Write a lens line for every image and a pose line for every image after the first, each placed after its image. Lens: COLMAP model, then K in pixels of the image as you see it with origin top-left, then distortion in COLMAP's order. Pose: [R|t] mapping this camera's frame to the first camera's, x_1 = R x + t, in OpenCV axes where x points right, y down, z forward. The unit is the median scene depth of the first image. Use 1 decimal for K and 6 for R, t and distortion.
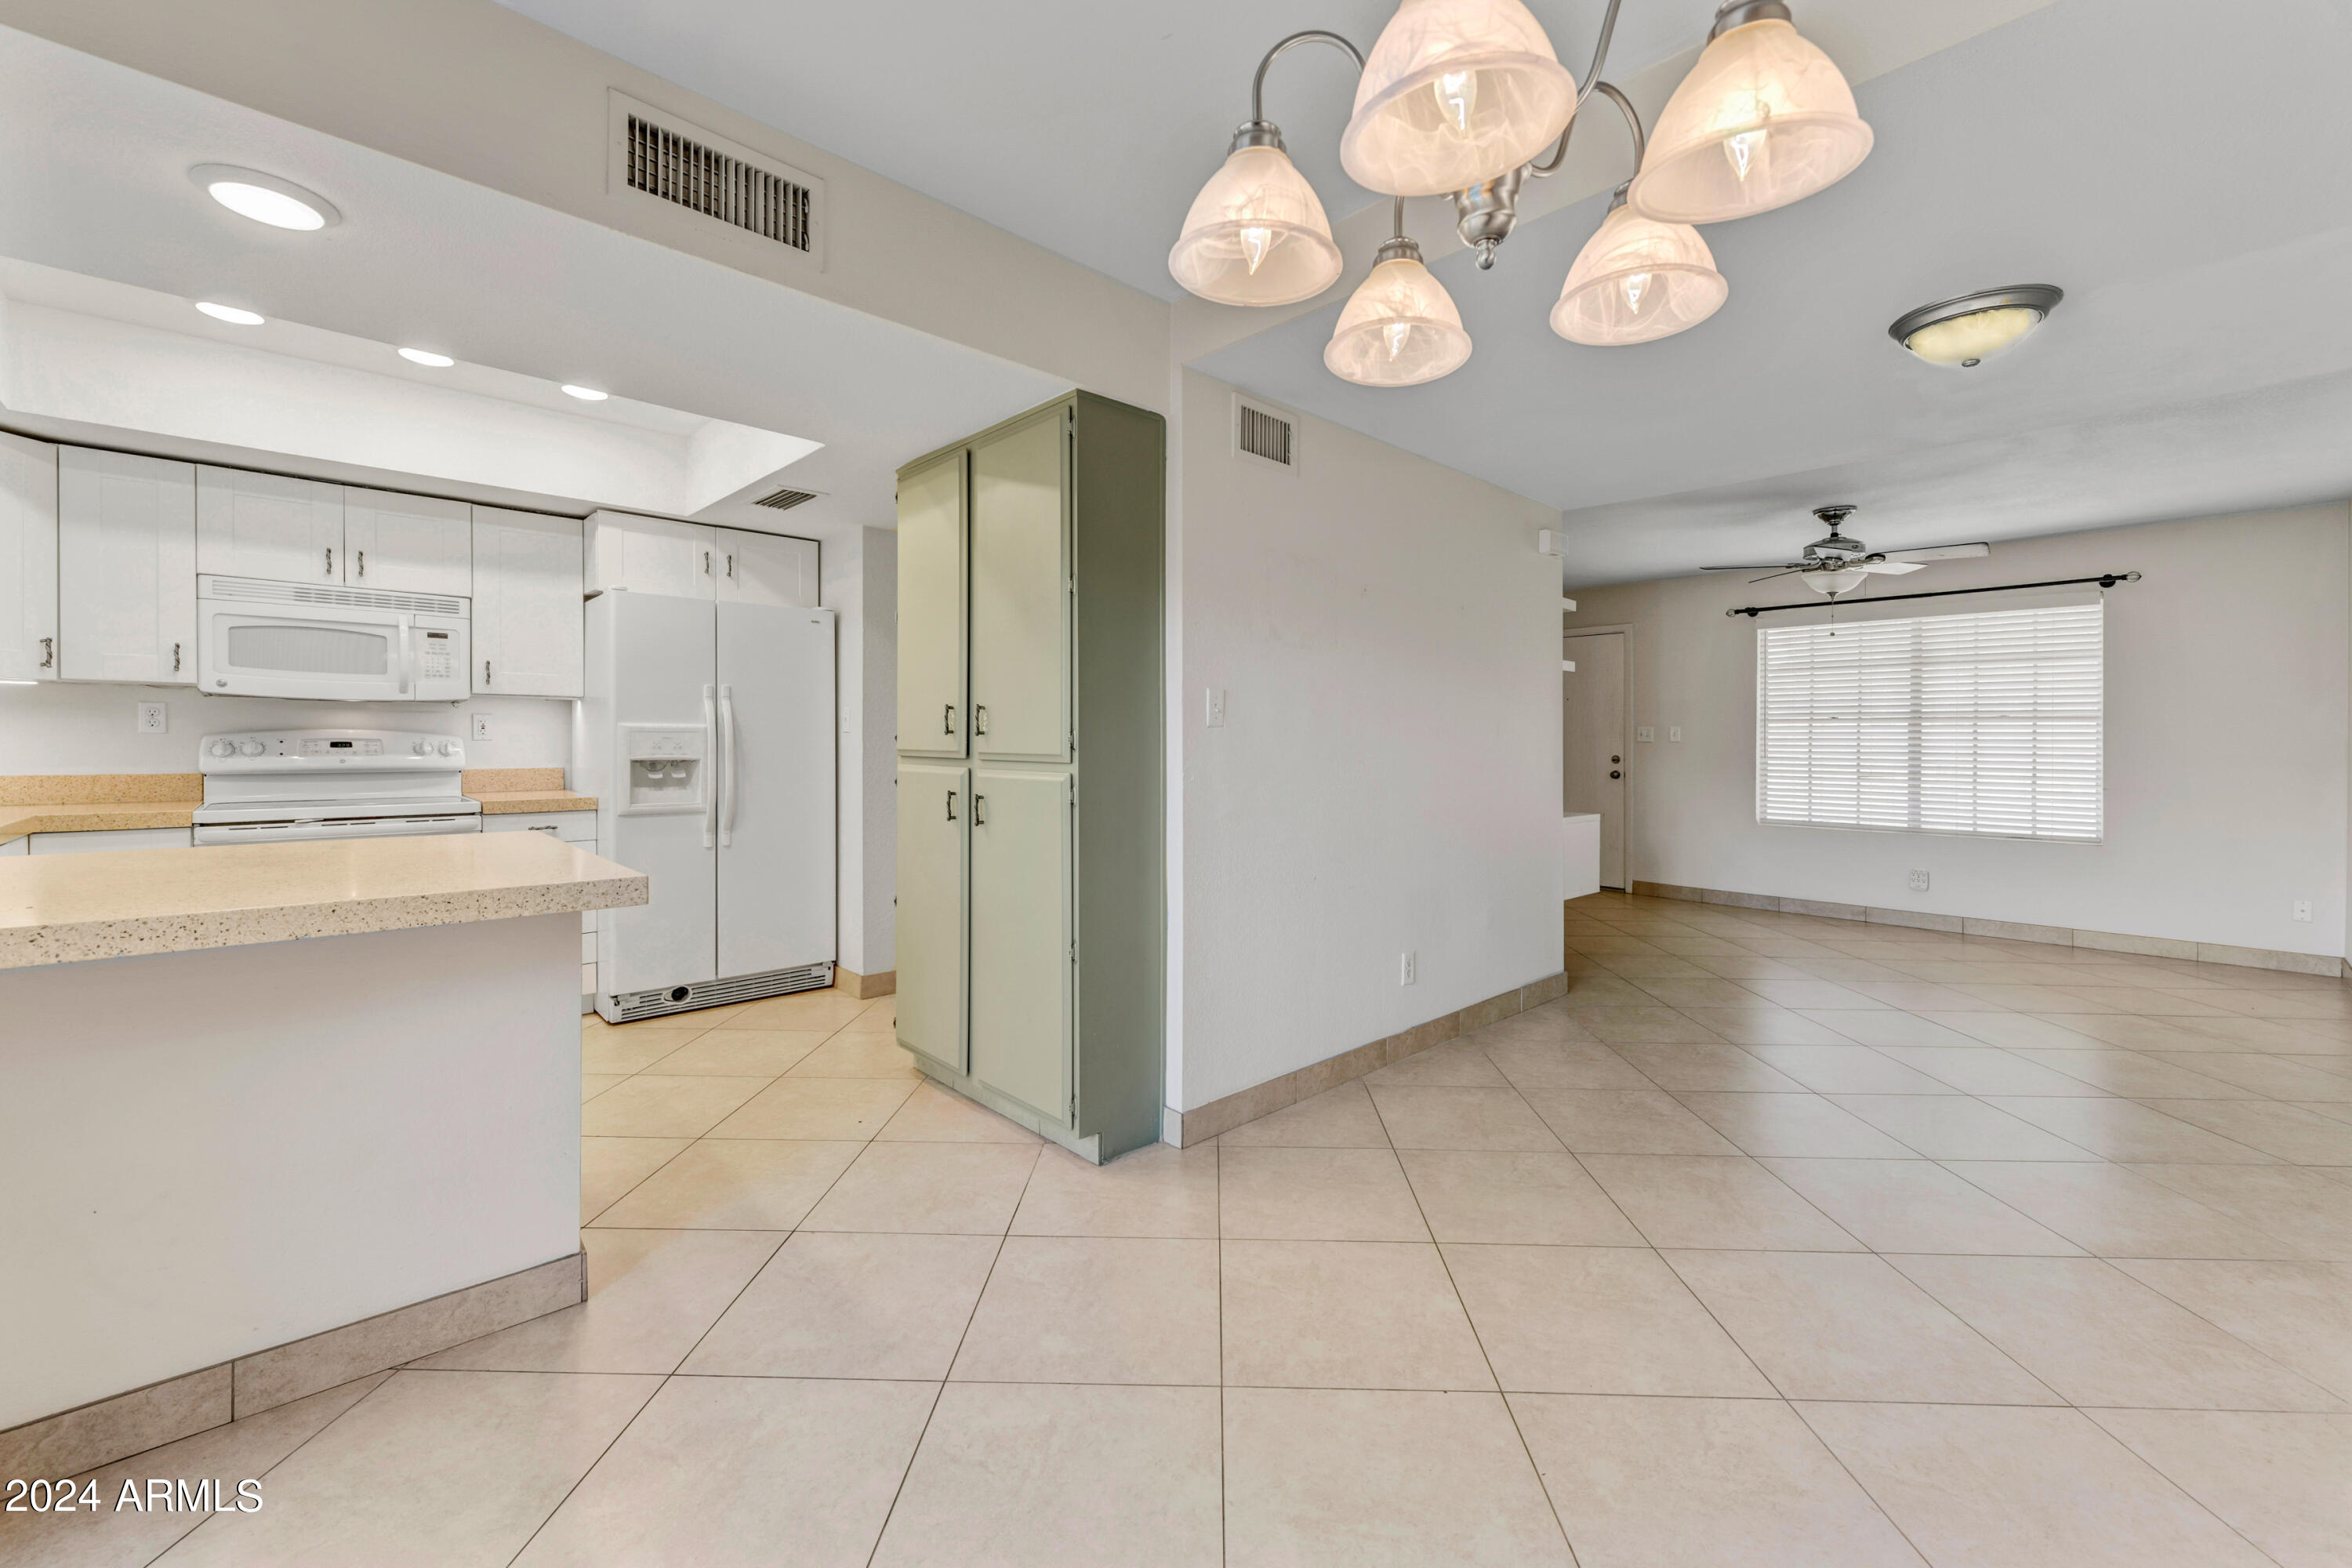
lens RADIAL K [[944.2, 0, 1186.0], [0, 944.2, 752.1], [0, 0, 1]] dist [0.001351, 0.000054]
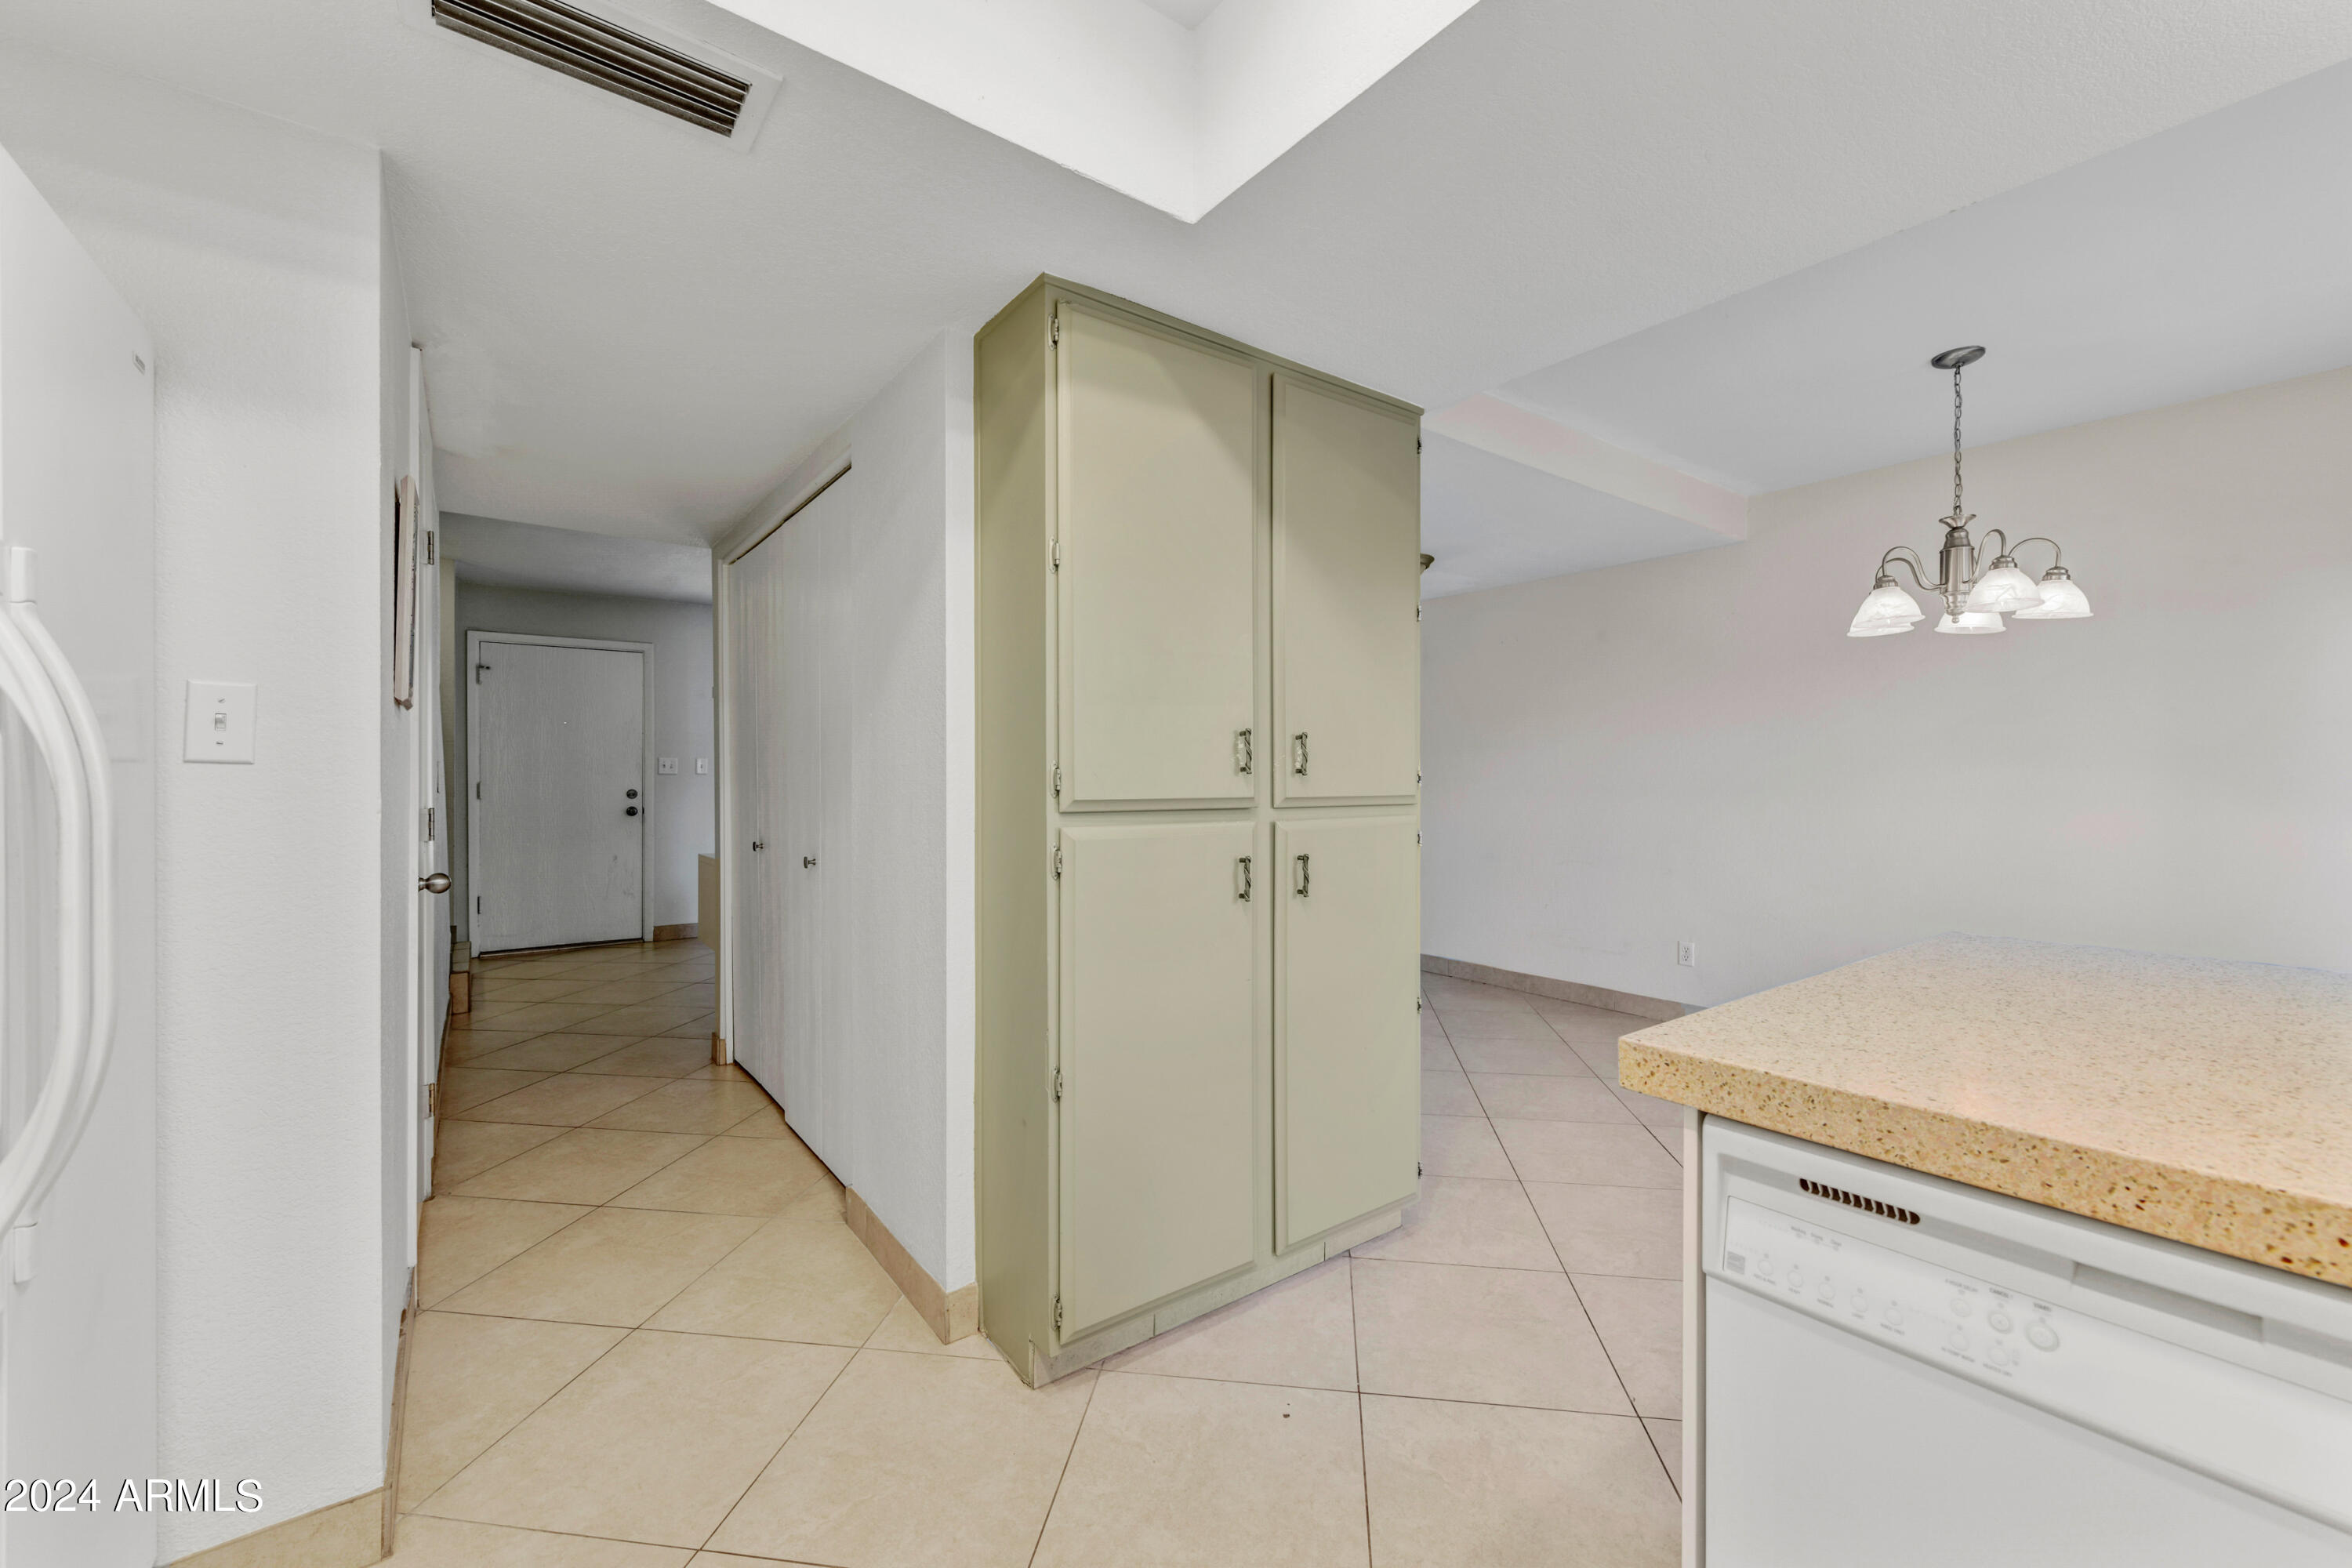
lens RADIAL K [[944.2, 0, 1188.3], [0, 944.2, 776.0], [0, 0, 1]] dist [0.001351, 0.000054]
pose [[0.128965, -0.006764, 0.991626, -0.831256], [0.010703, 0.999928, 0.005428, -0.019057], [-0.991591, 0.009914, 0.129028, 0.855158]]
